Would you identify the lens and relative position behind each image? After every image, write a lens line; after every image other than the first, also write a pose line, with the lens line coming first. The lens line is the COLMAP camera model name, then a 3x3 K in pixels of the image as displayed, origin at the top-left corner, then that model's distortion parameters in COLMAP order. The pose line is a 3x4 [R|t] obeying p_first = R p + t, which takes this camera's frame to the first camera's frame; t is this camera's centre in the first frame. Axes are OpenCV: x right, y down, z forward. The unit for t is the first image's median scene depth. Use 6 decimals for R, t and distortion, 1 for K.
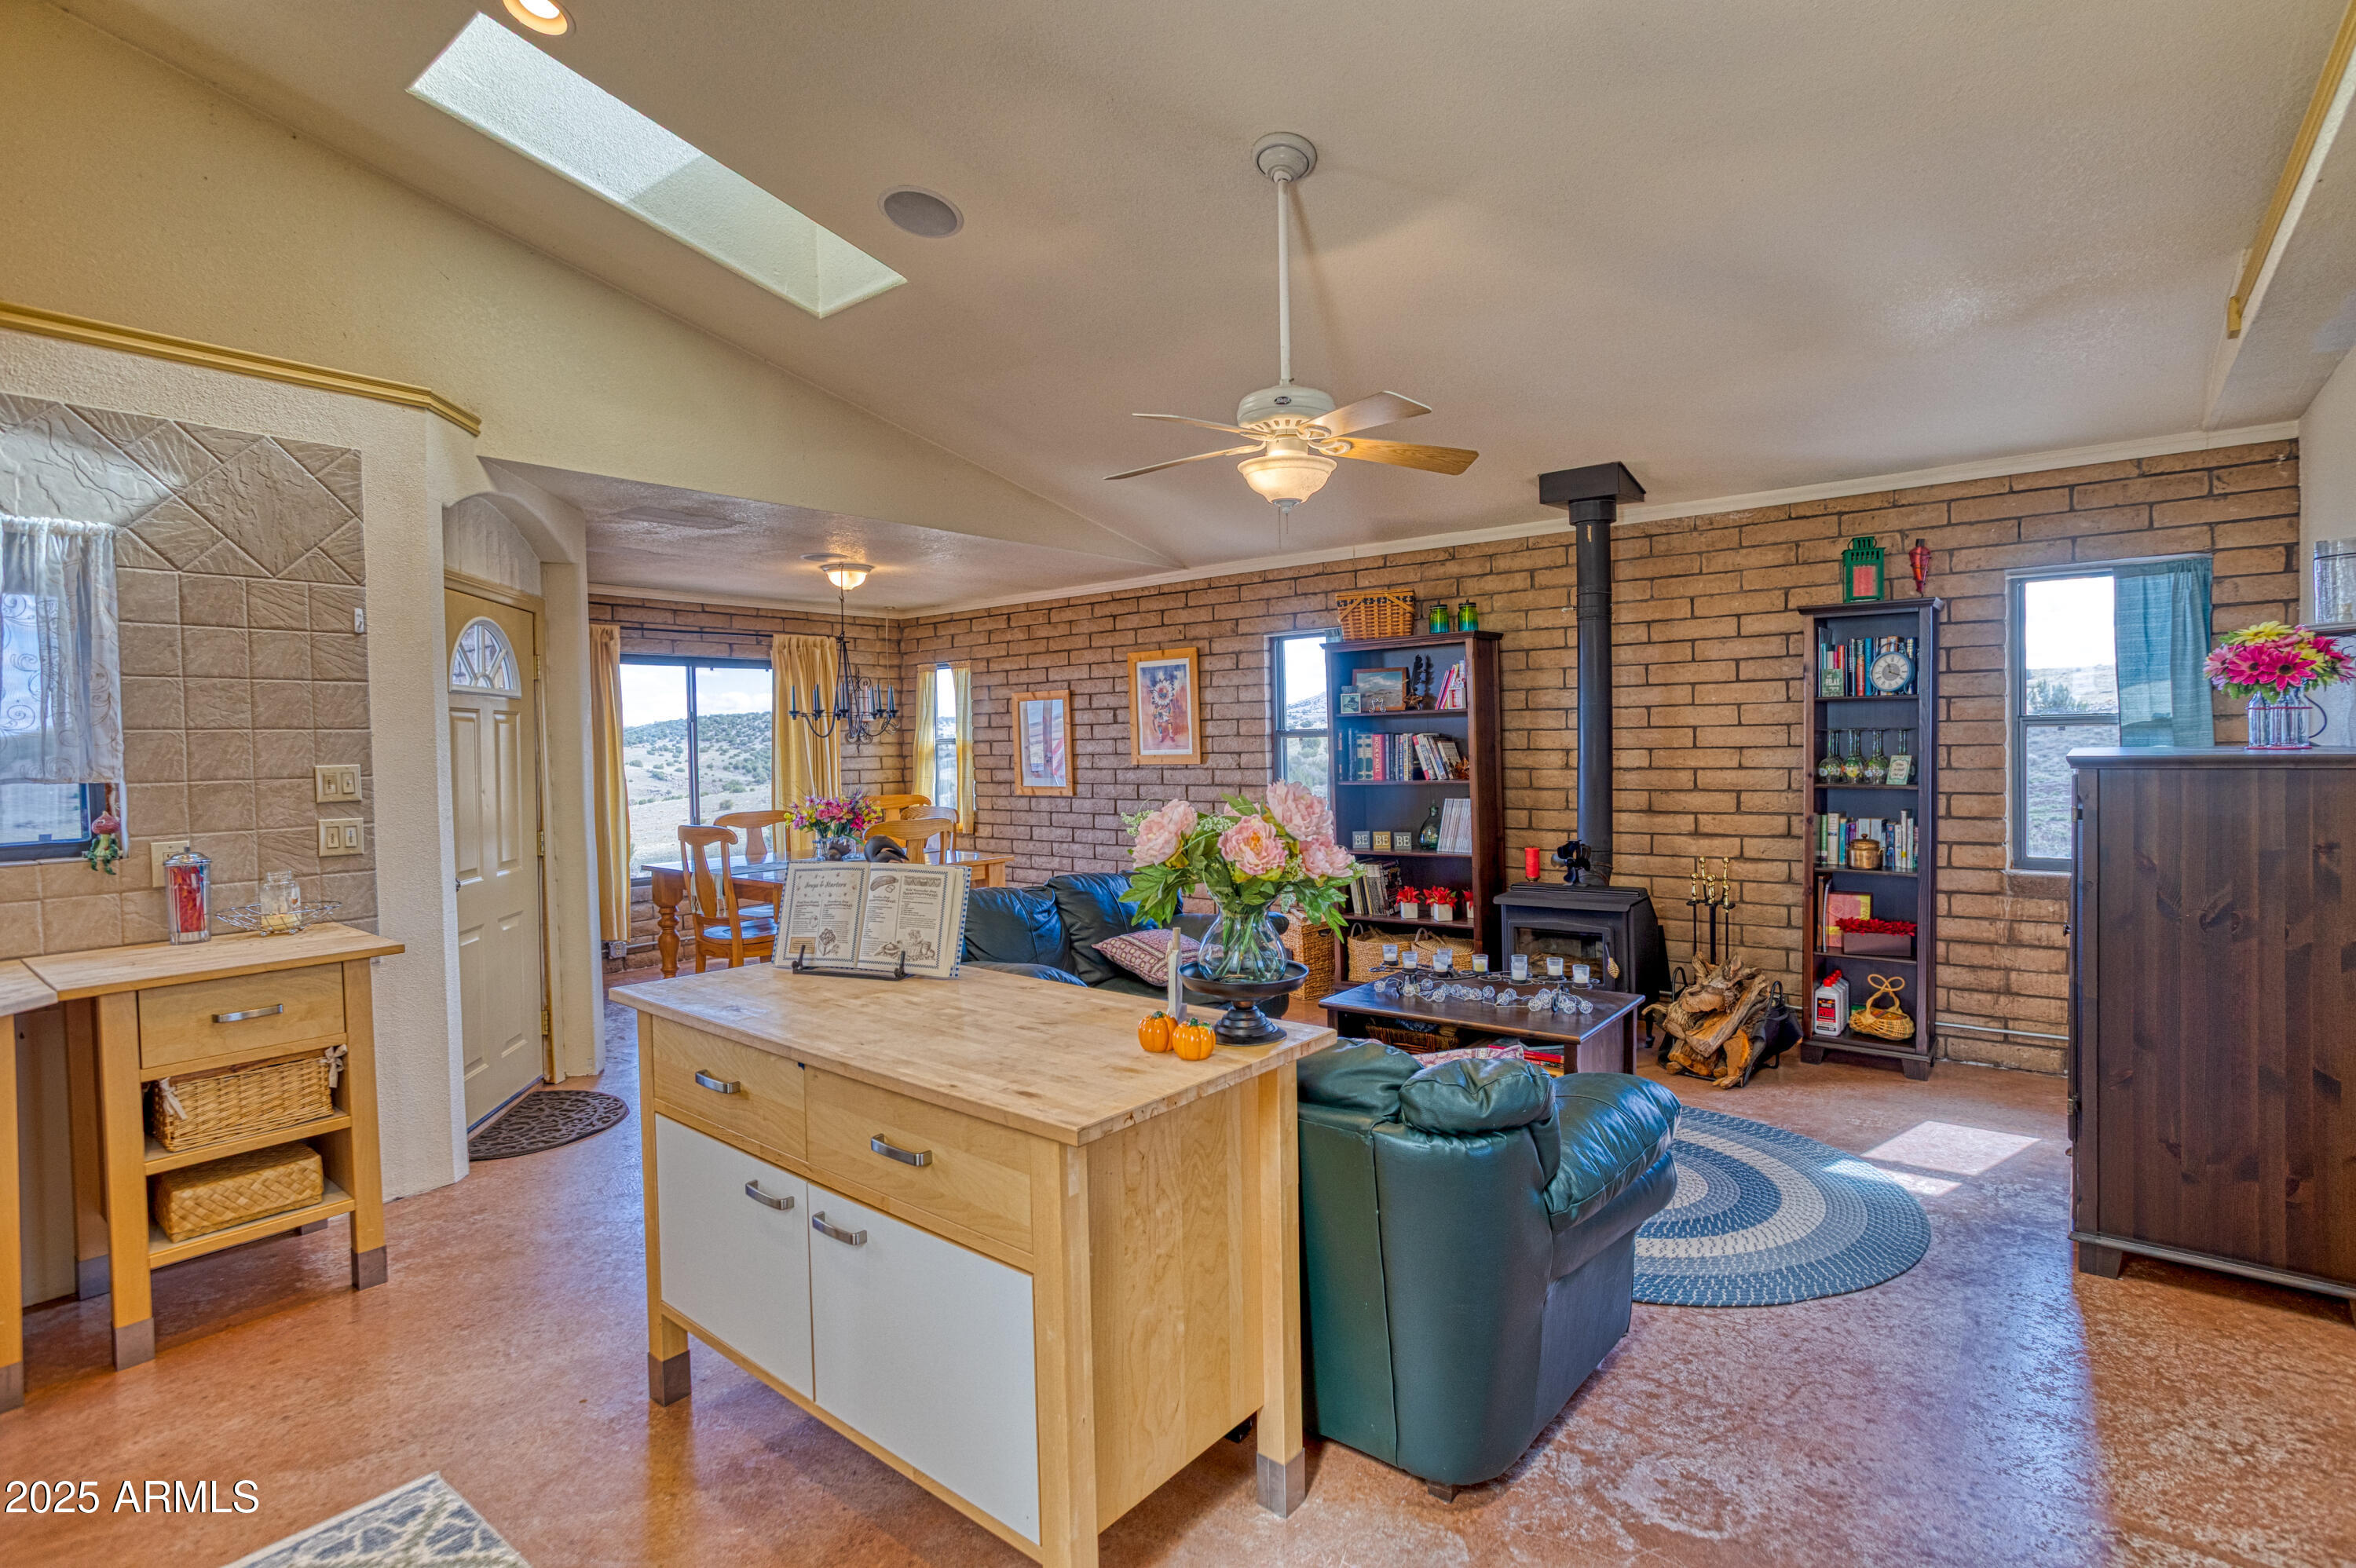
lens RADIAL K [[1151.5, 0, 1229.2], [0, 1151.5, 772.5], [0, 0, 1]] dist [-0.048133, 0.024788]
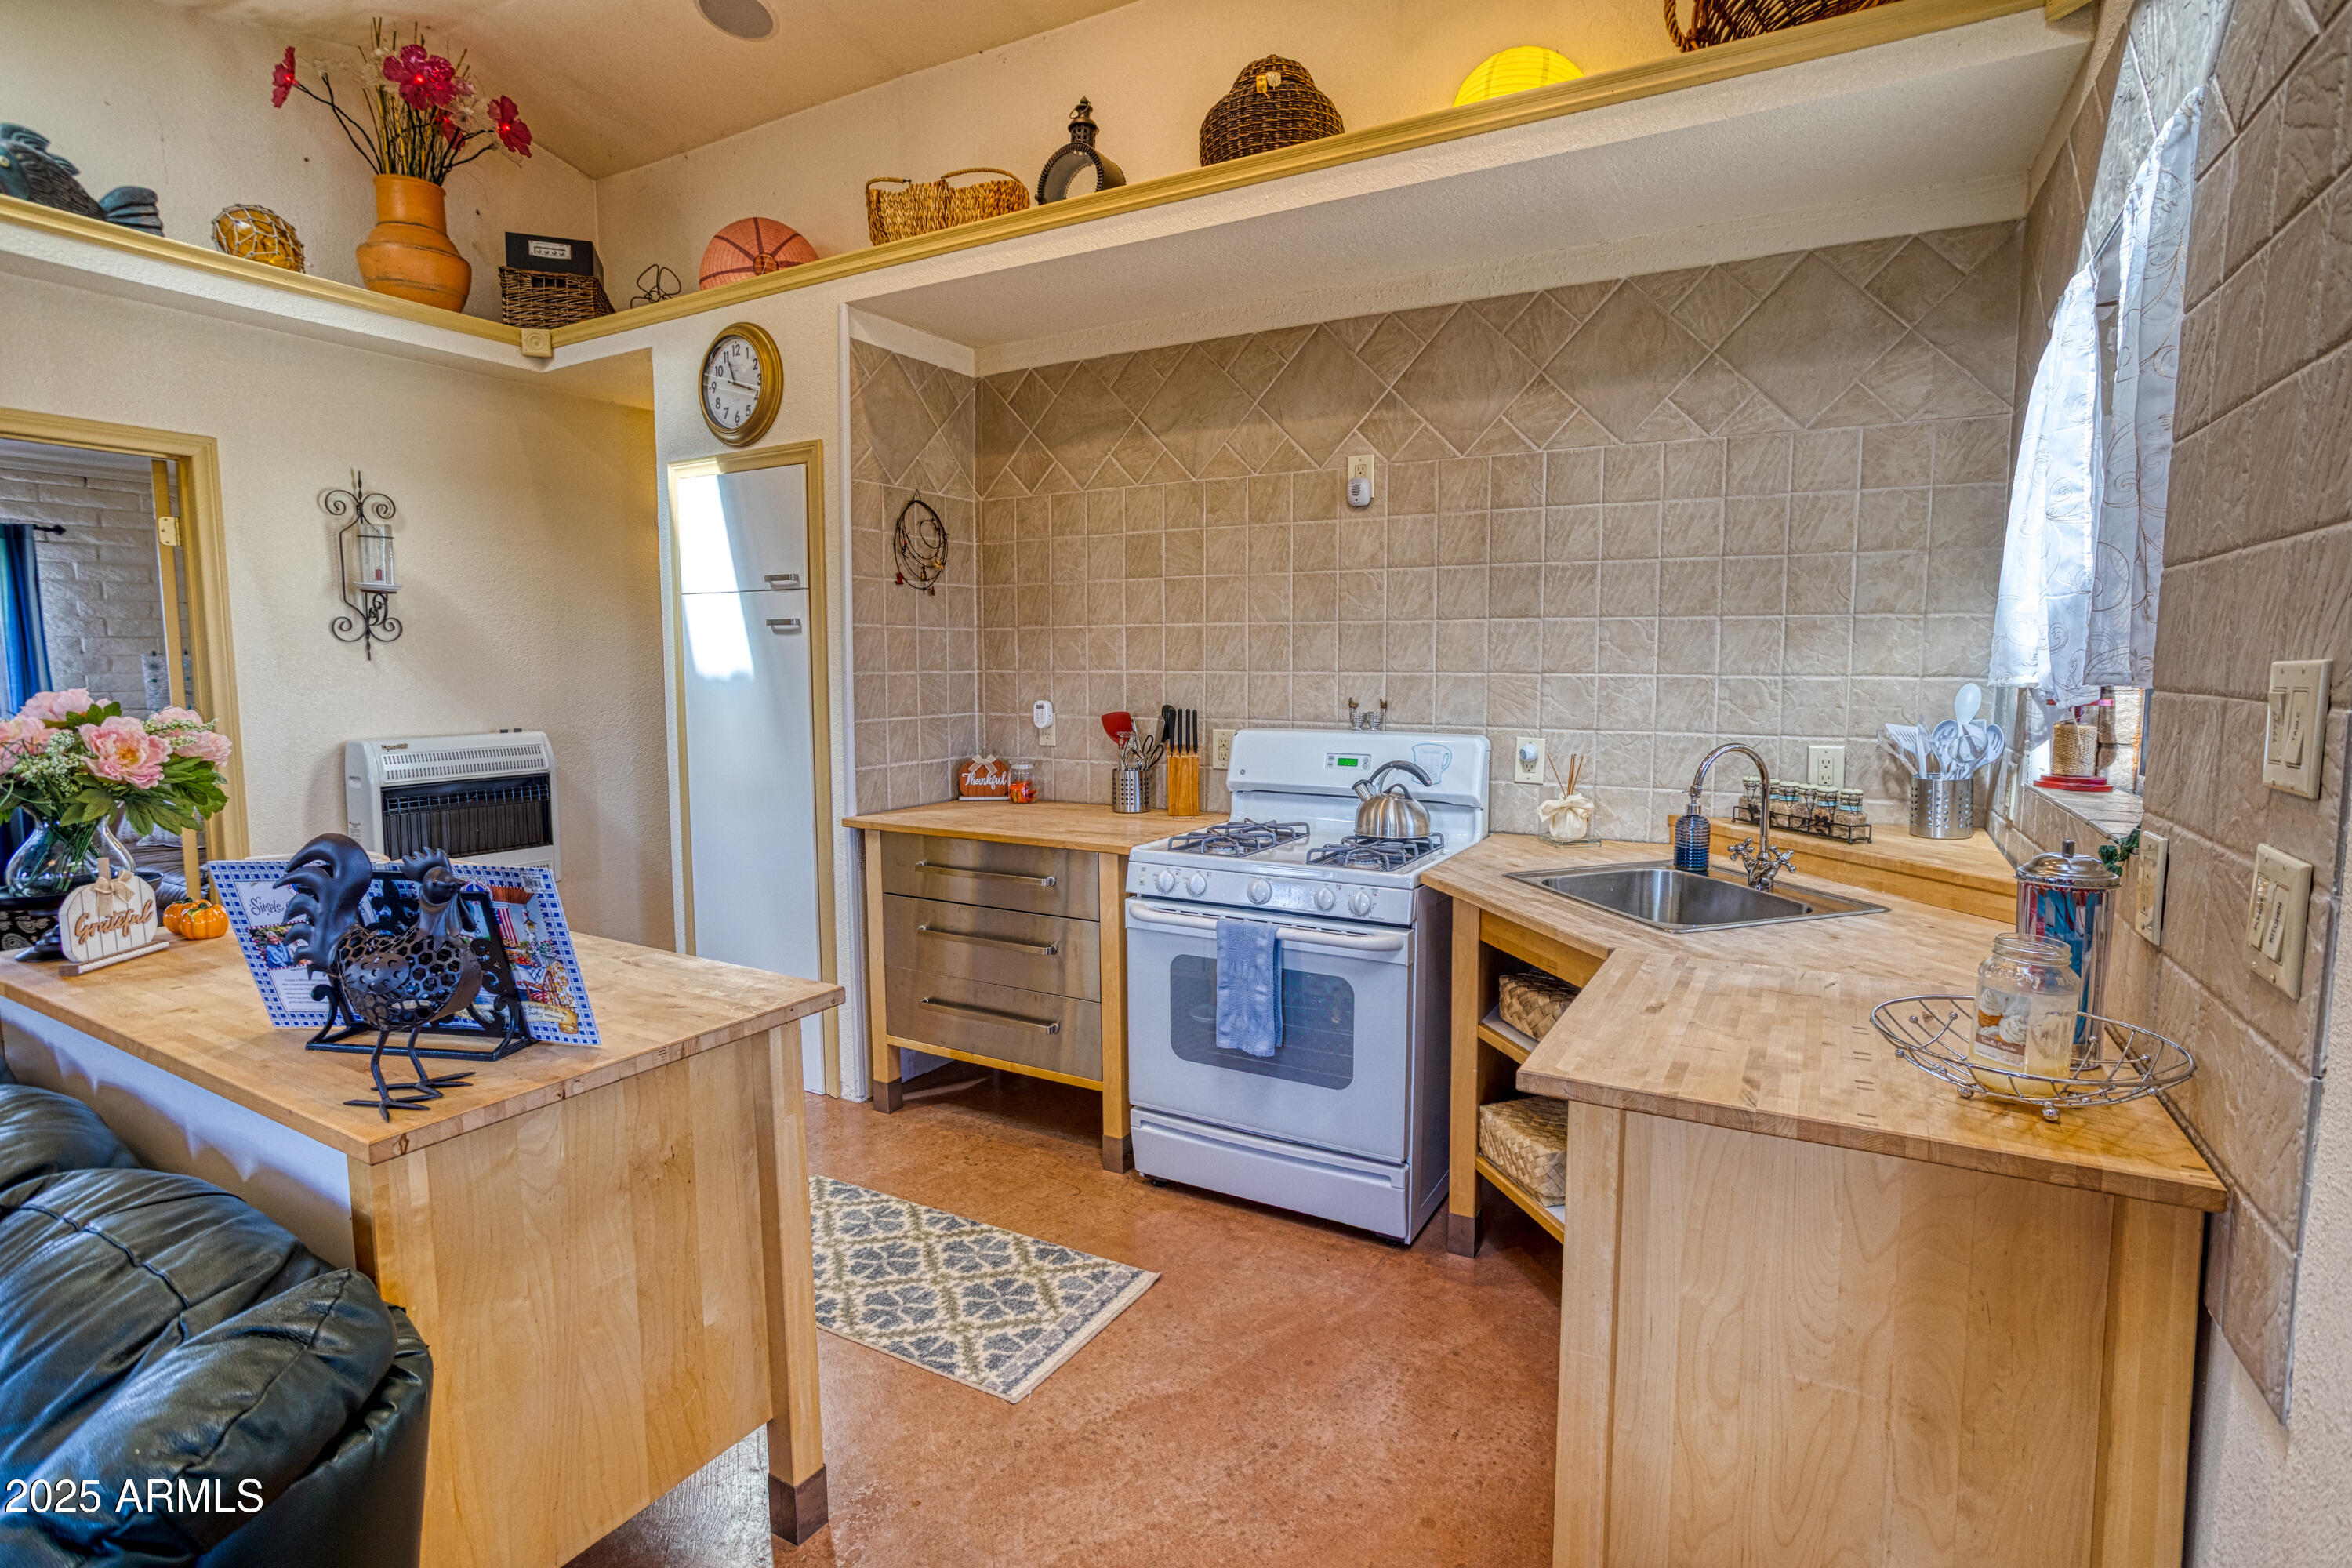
lens RADIAL K [[1149.7, 0, 1221.7], [0, 1149.7, 762.8], [0, 0, 1]] dist [-0.048133, 0.024788]
pose [[-0.988983, 0.034148, -0.144039, -0.235335], [0.016738, 0.992585, 0.120395, -0.009342], [0.147082, 0.116658, -0.982221, 0.591488]]
